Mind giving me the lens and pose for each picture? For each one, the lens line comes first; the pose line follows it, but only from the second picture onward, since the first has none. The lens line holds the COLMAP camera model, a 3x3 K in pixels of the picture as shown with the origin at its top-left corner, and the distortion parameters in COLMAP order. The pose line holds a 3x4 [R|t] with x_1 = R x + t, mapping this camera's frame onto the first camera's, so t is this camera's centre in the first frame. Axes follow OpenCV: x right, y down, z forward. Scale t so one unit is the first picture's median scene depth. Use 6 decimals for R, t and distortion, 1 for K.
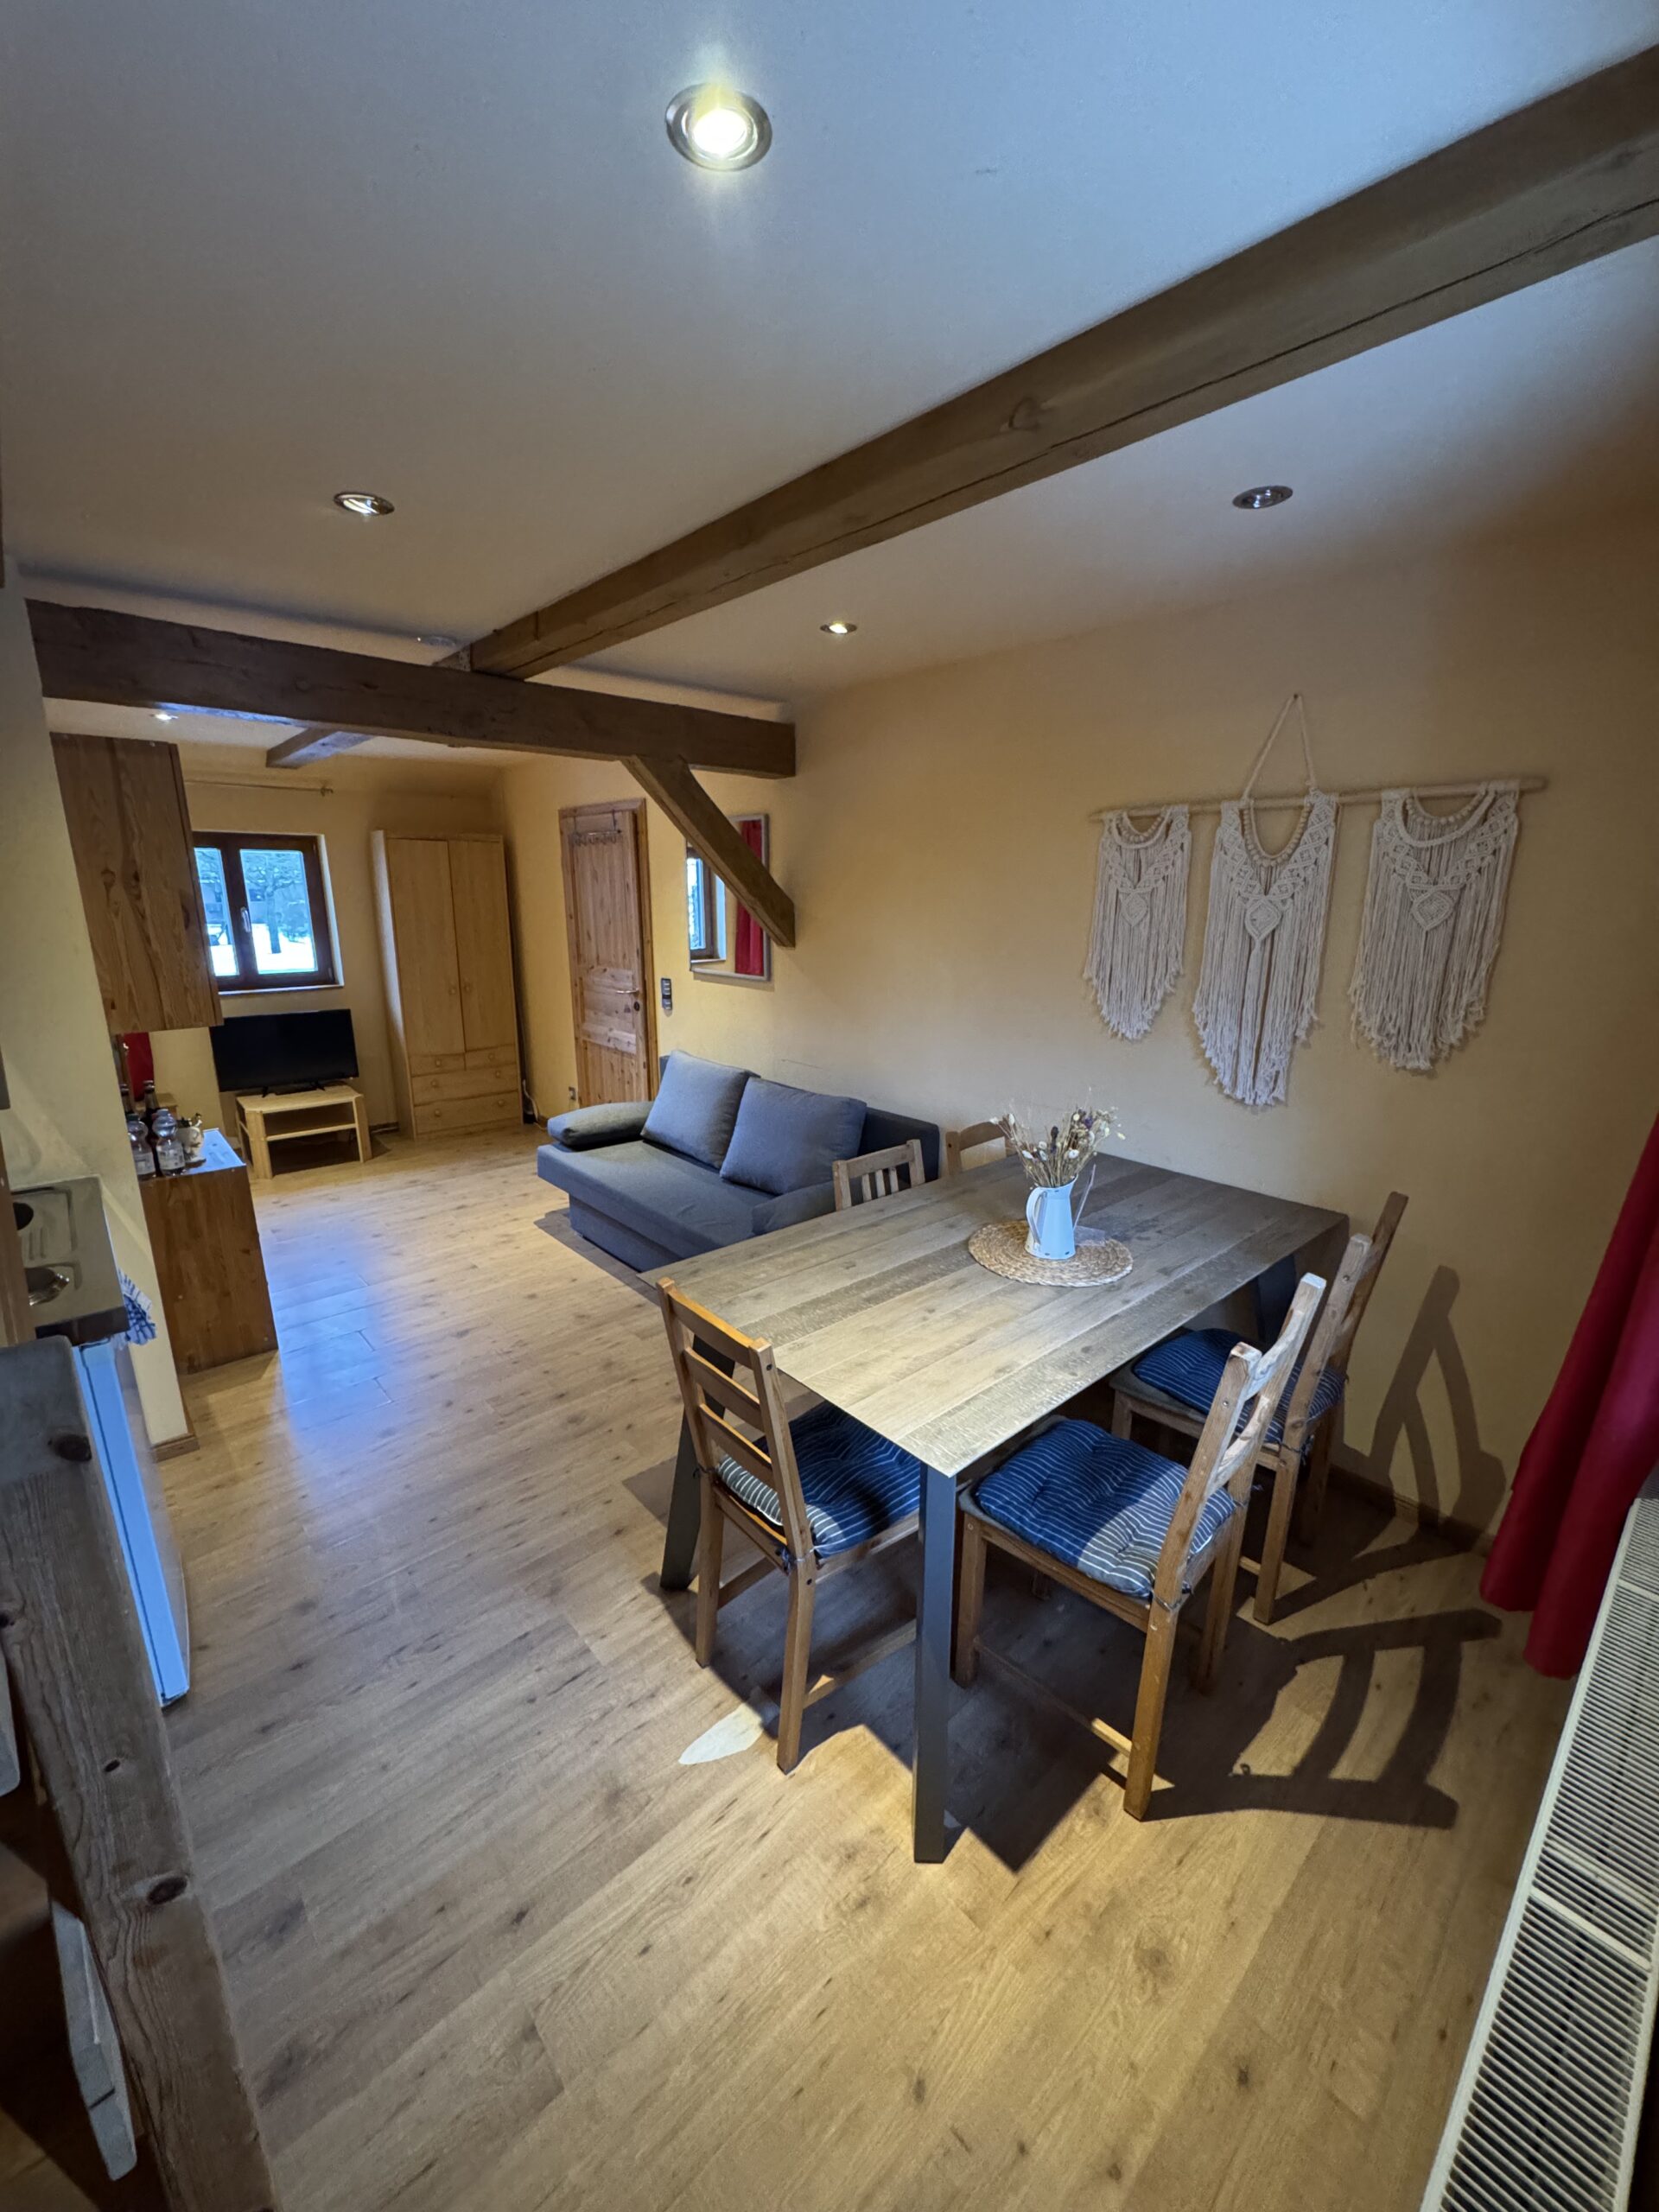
lens RADIAL K [[878.8, 0, 827.7], [0, 878.8, 1111.5], [0, 0, 1]] dist [0.000496, 0.000081]
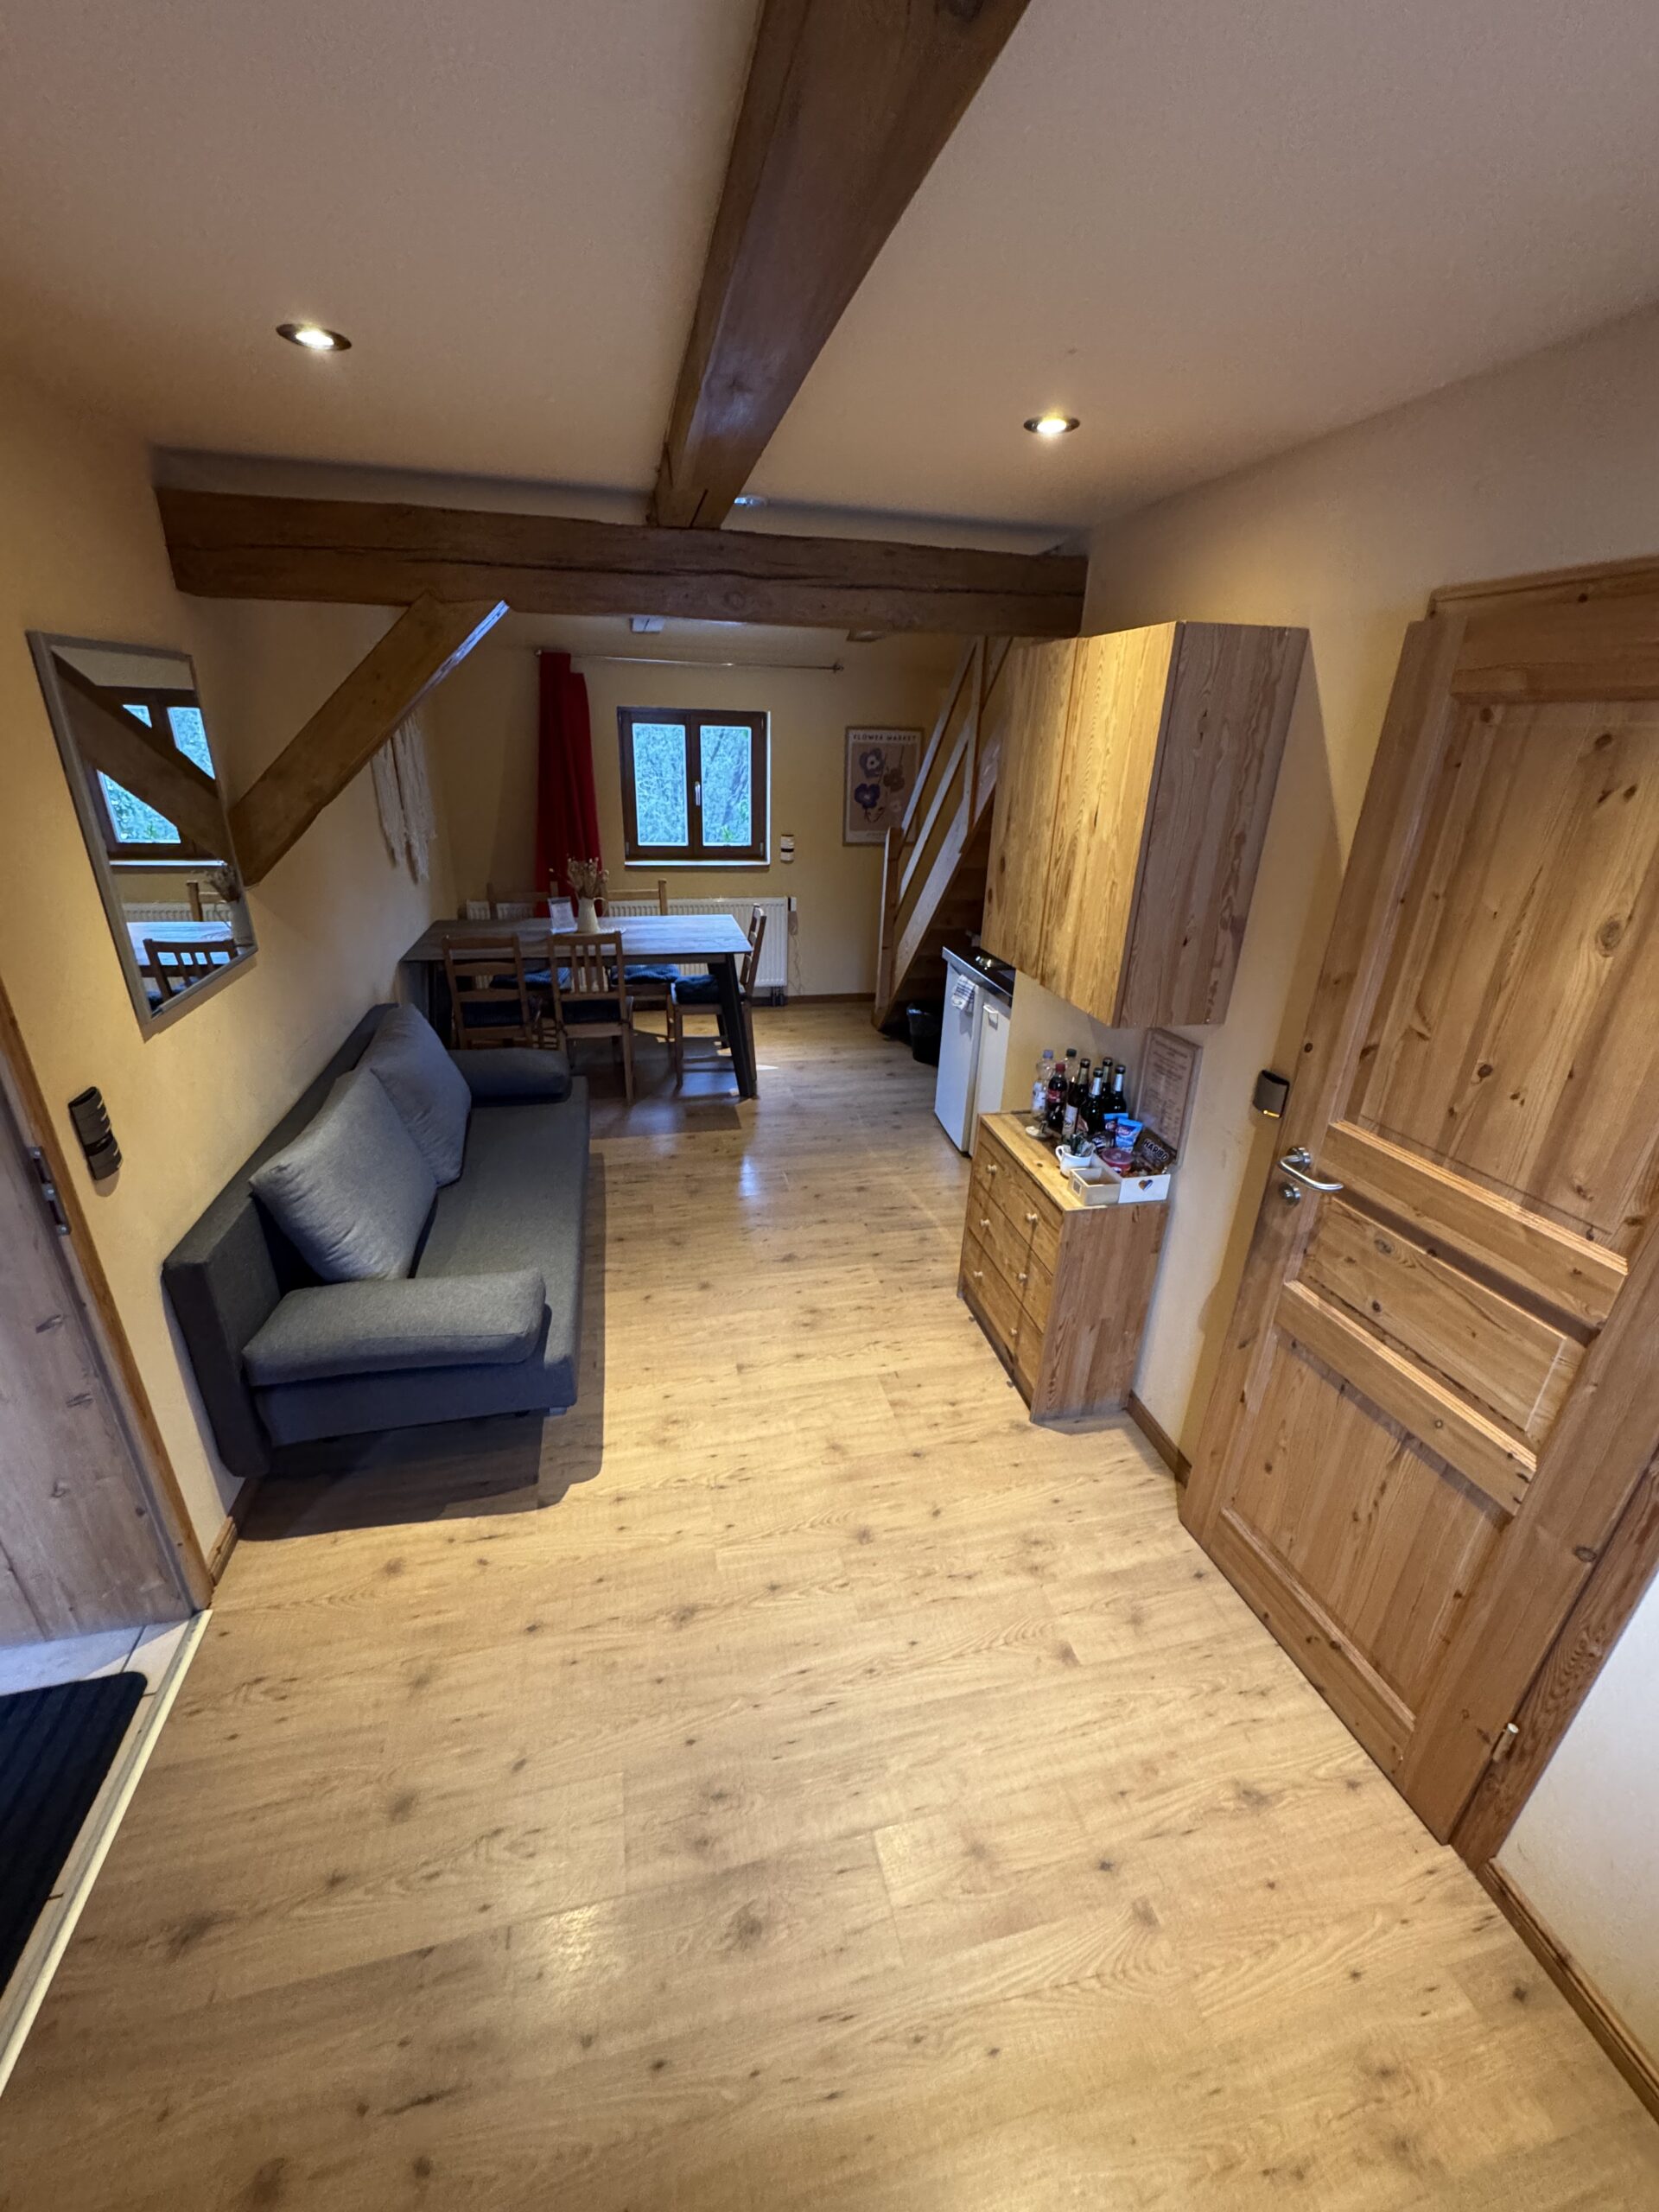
lens RADIAL K [[878.8, 0, 826.9], [0, 878.8, 1111.4], [0, 0, 1]] dist [0.000496, 0.000081]
pose [[-0.873755, -0.217791, 0.434879, -0.770128], [0.093883, 0.801798, 0.590175, -0.419211], [-0.477220, 0.556496, -0.680128, 1.418886]]
